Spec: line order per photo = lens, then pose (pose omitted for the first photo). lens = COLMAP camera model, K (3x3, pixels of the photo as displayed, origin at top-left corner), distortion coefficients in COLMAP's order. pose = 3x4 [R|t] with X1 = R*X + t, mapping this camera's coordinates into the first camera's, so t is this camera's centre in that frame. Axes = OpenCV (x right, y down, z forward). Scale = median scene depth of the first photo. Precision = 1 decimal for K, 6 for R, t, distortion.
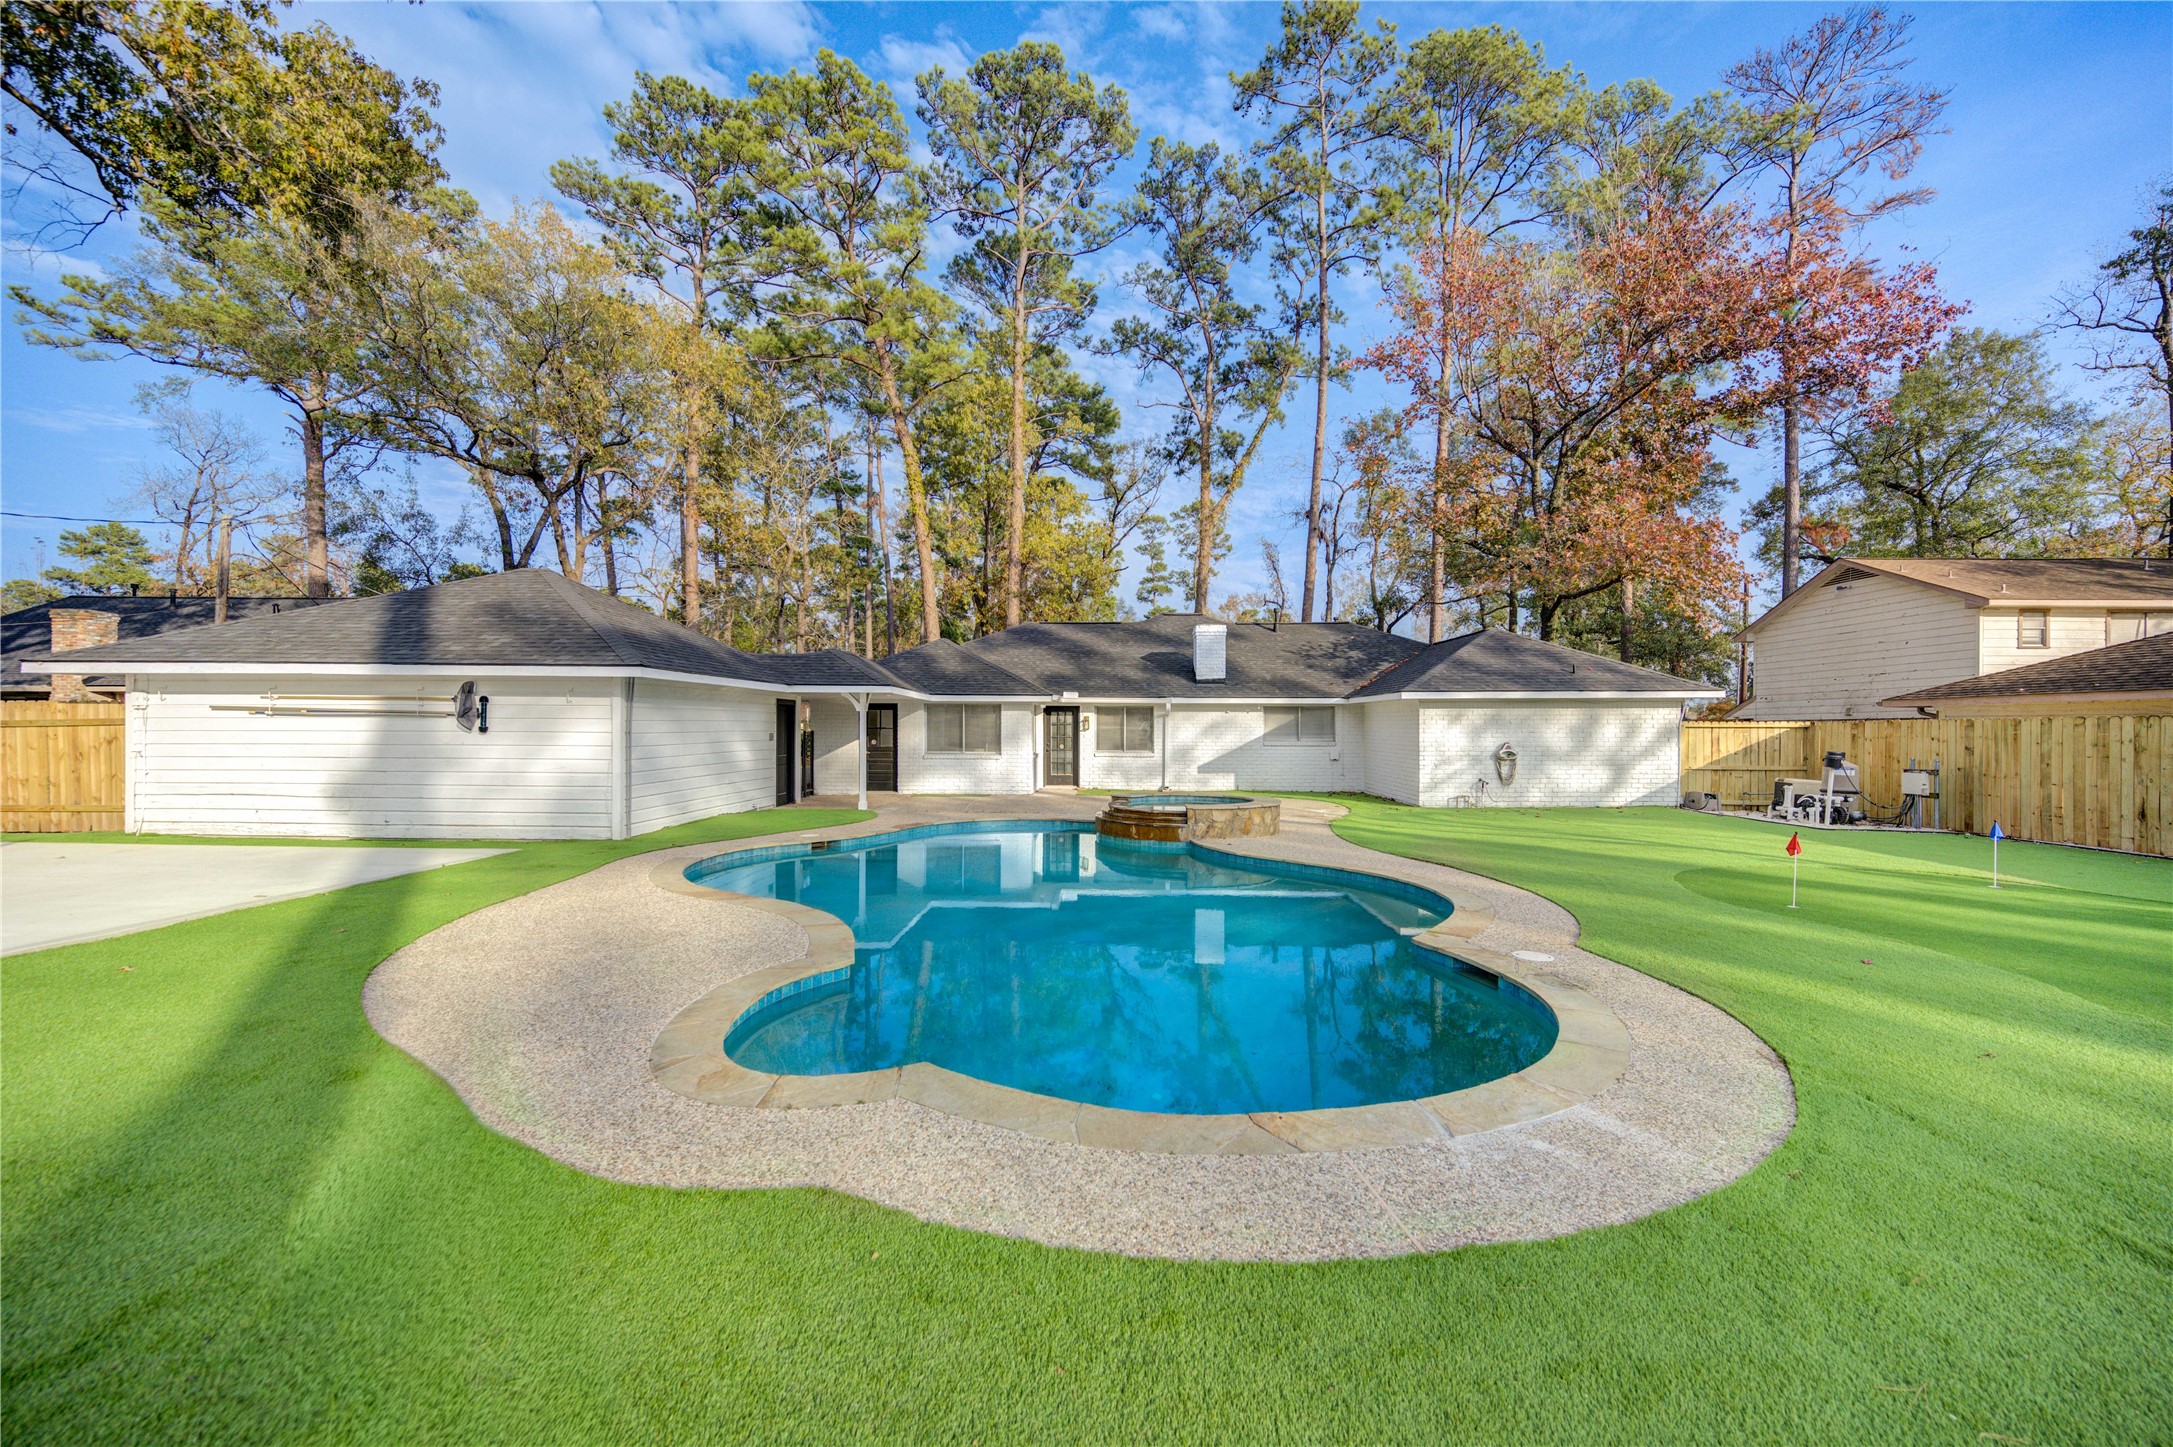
lens RADIAL K [[849.3, 0, 1098.5], [0, 849.3, 728.7], [0, 0, 1]] dist [0.003786, 0.000228]
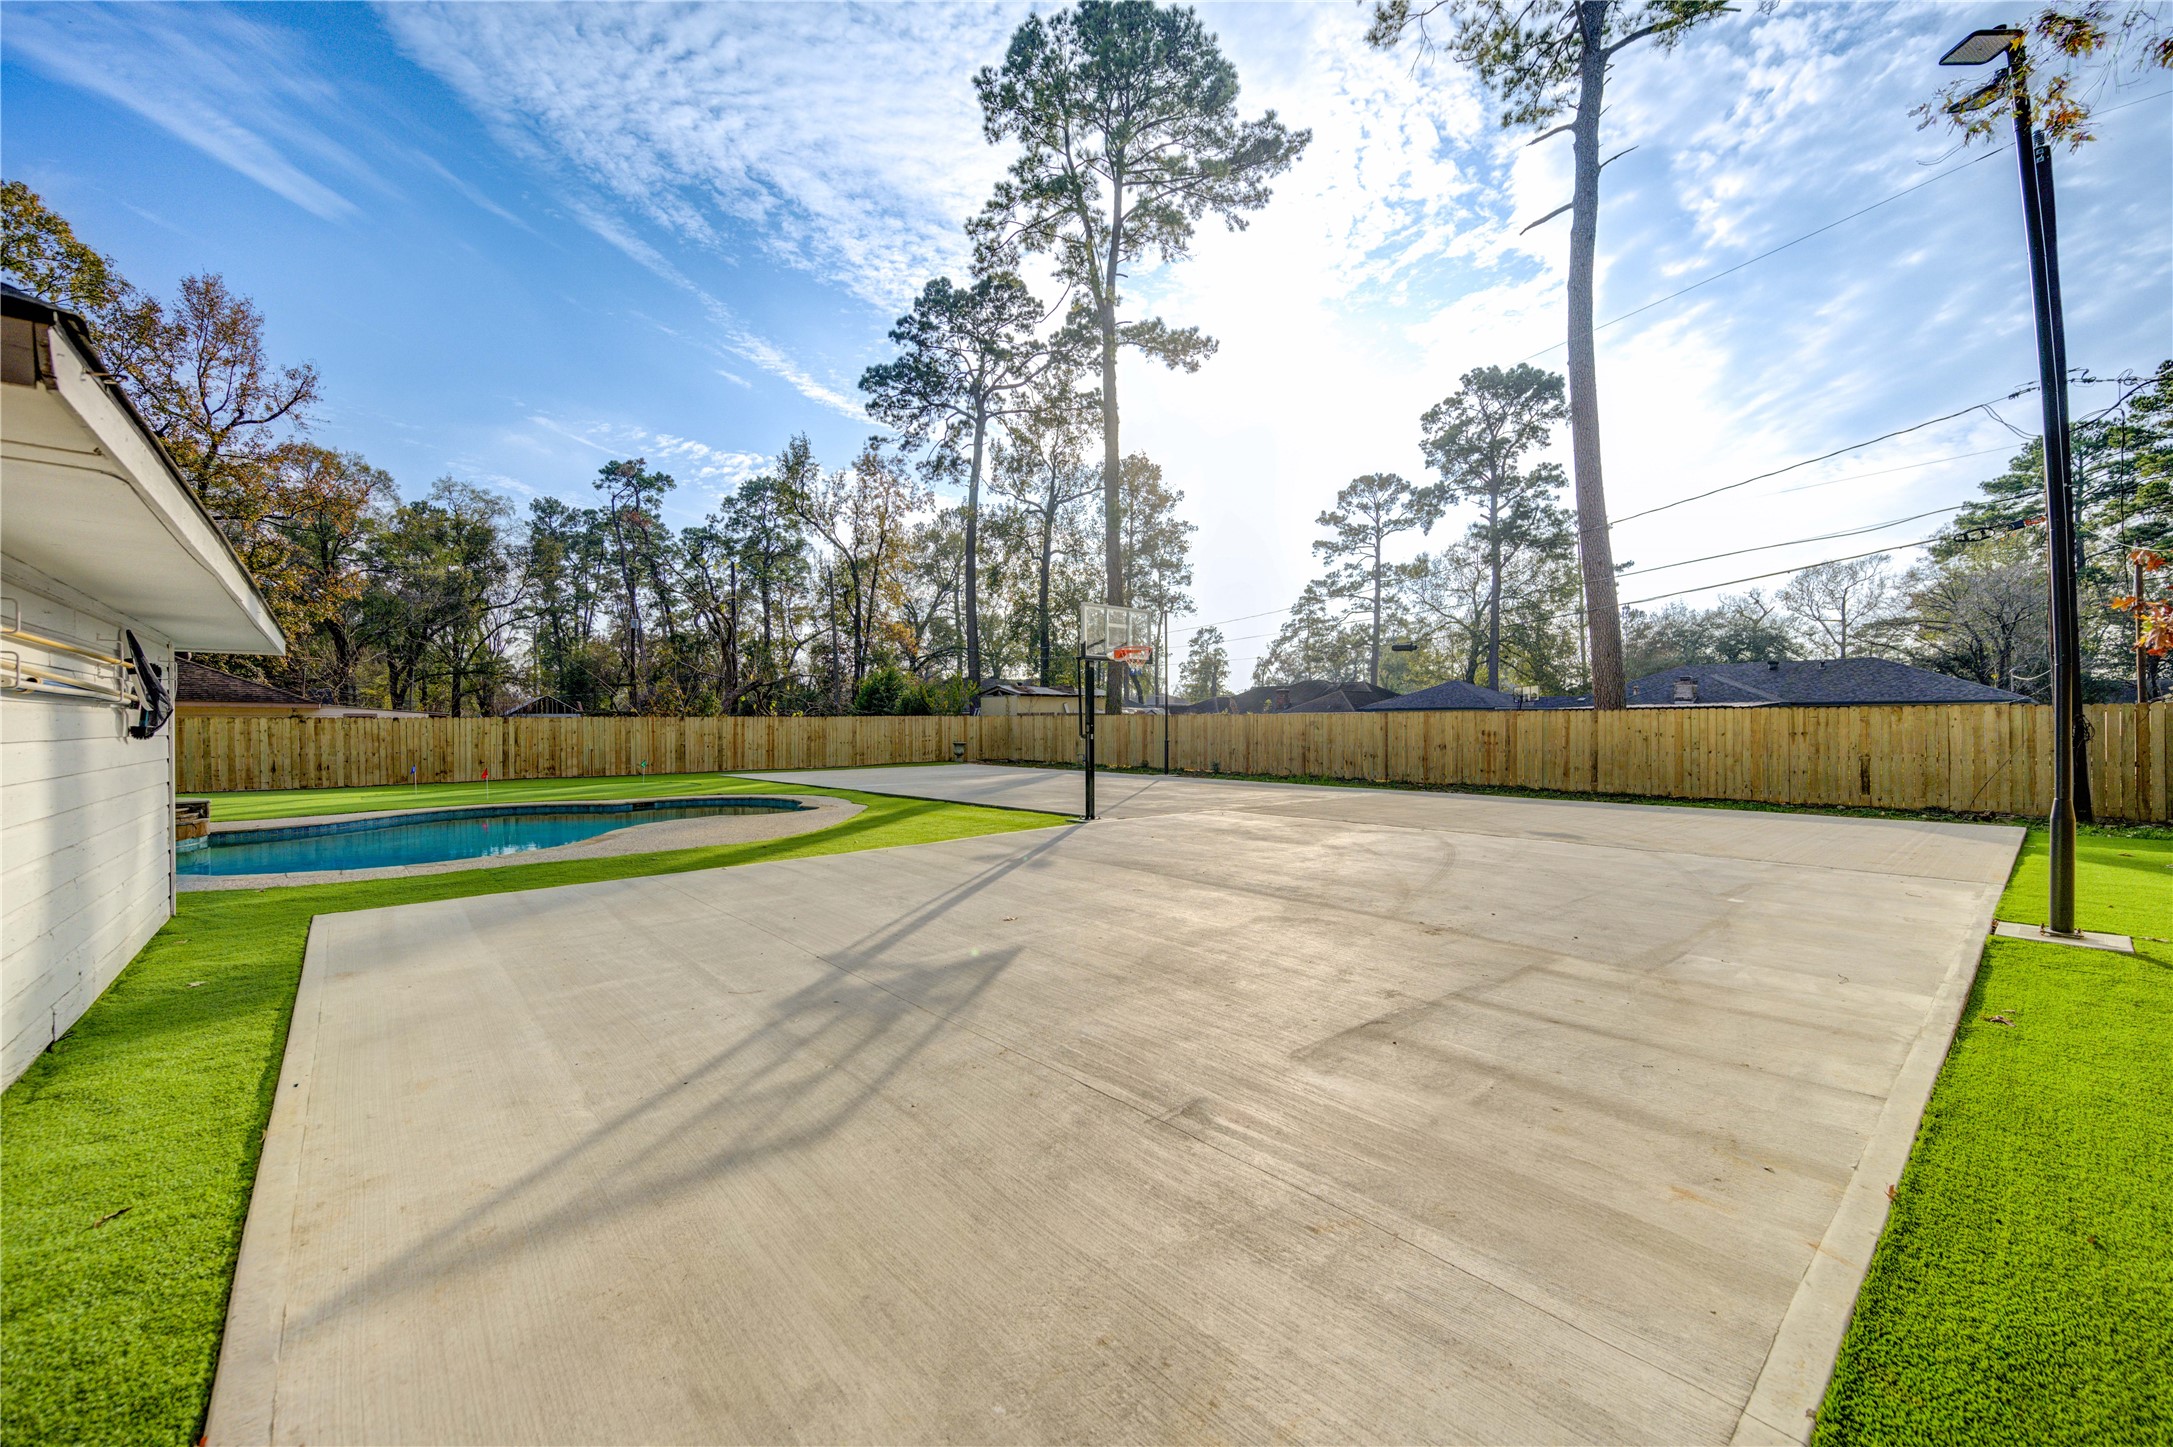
lens RADIAL K [[849.3, 0, 1082.9], [0, 849.3, 723.3], [0, 0, 1]] dist [0.003786, 0.000228]
pose [[-0.658056, -0.001083, 0.752969, -0.477686], [-0.000913, 0.999999, 0.000640, -0.001670], [-0.752969, -0.000266, -0.658056, 0.305091]]
